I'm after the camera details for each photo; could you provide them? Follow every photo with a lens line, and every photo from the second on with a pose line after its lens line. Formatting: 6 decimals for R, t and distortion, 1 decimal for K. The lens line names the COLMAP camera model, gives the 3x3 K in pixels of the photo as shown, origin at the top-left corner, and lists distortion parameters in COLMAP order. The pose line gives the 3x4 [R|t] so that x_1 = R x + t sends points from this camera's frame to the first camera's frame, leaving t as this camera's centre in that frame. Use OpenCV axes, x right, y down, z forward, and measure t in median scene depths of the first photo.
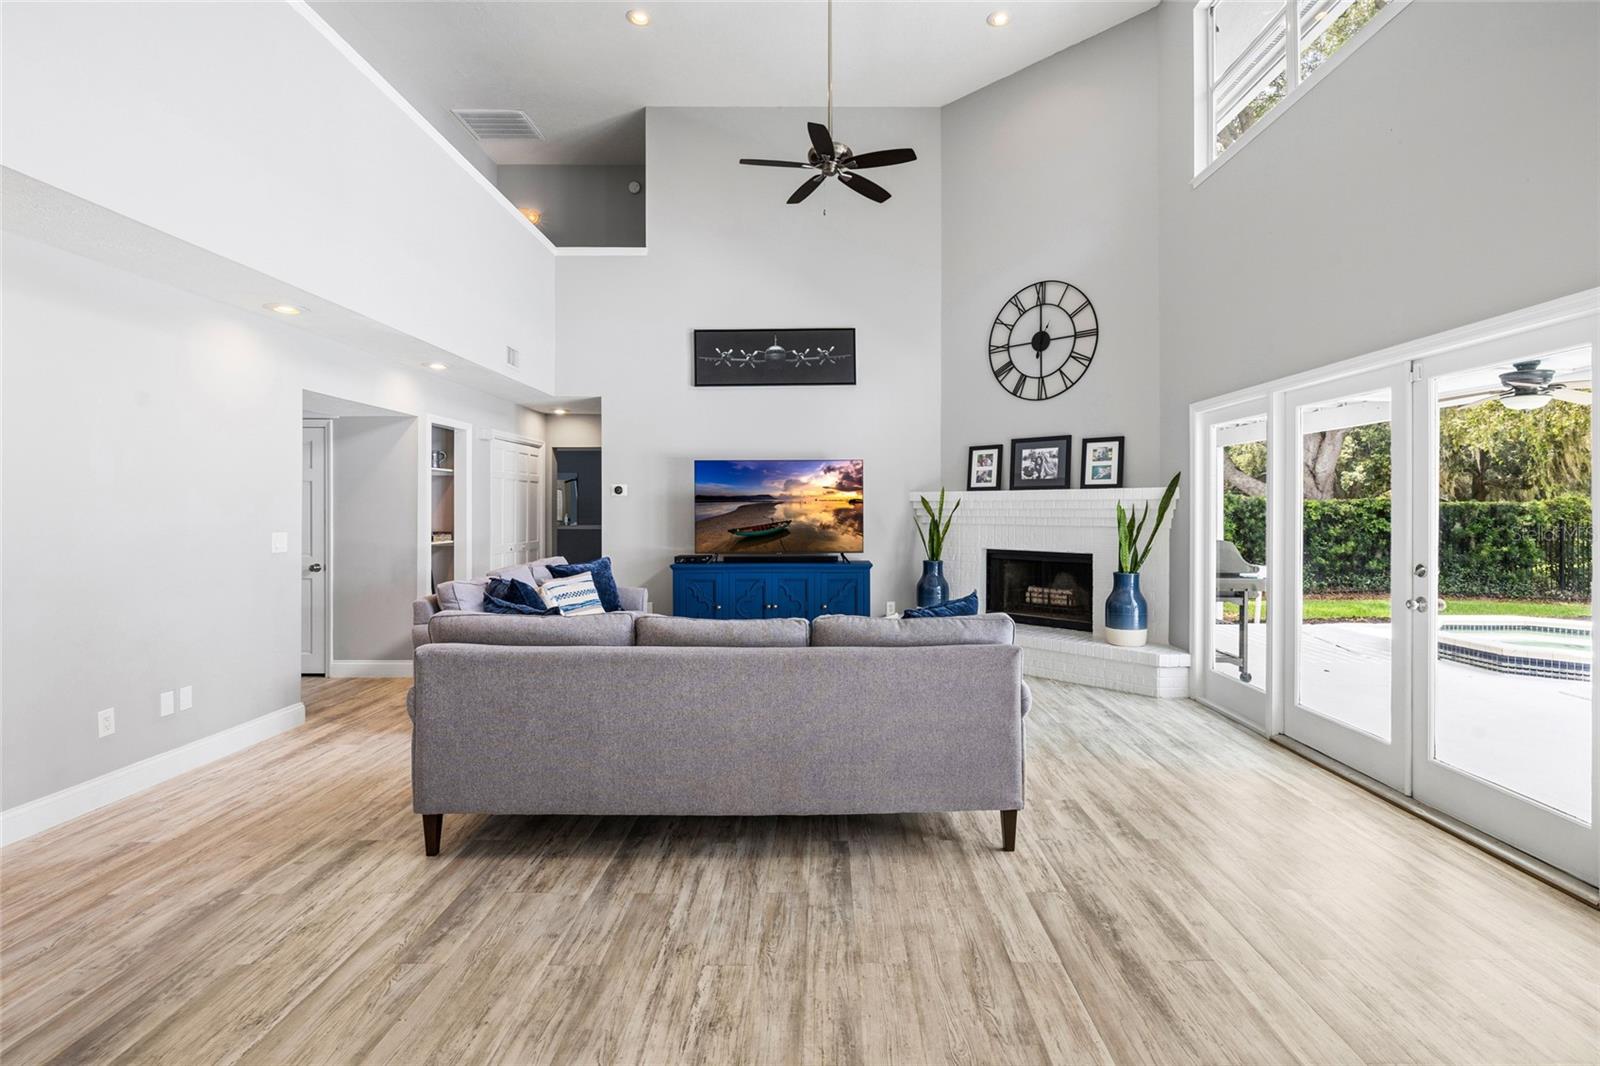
lens RADIAL K [[736.1, 0, 832.0], [0, 736.1, 510.7], [0, 0, 1]] dist [-0.009678, 0.000575]
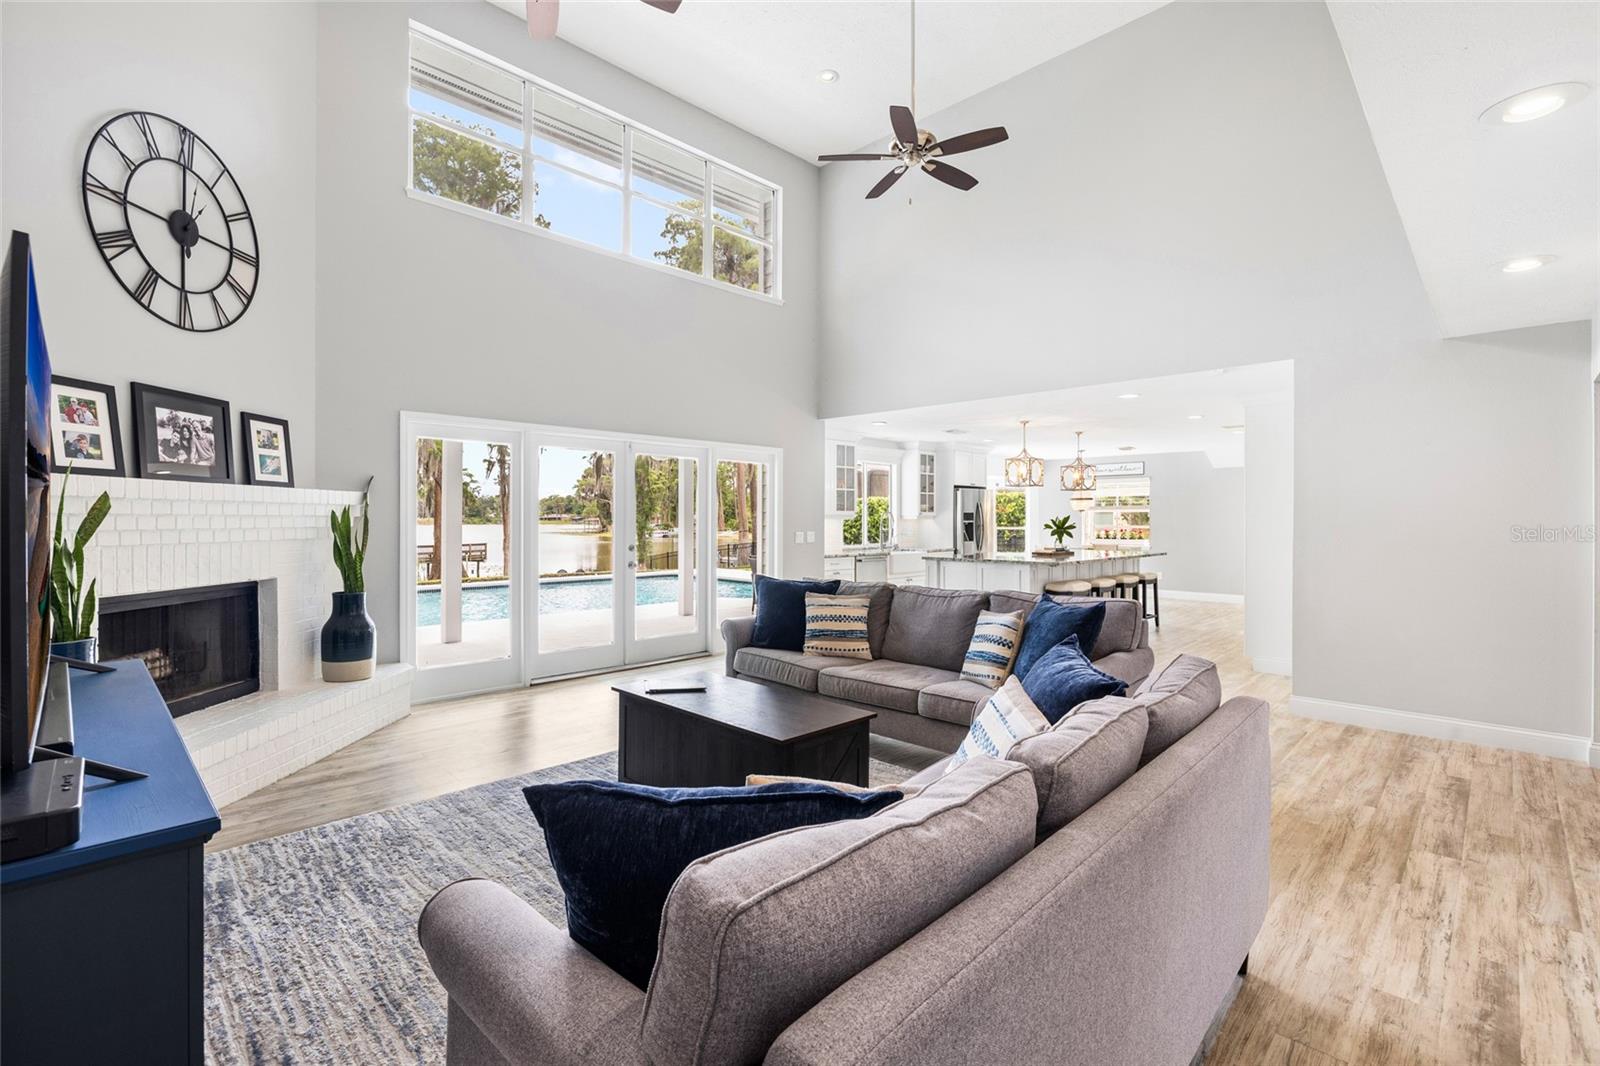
lens RADIAL K [[711.7, 0, 798.8], [0, 711.7, 521.5], [0, 0, 1]] dist [-0.008366, -0.000315]
pose [[-0.702936, -0.005635, 0.711231, -0.470584], [-0.001578, 0.999979, 0.006363, -0.001746], [-0.711252, 0.003351, -0.702930, 1.071126]]
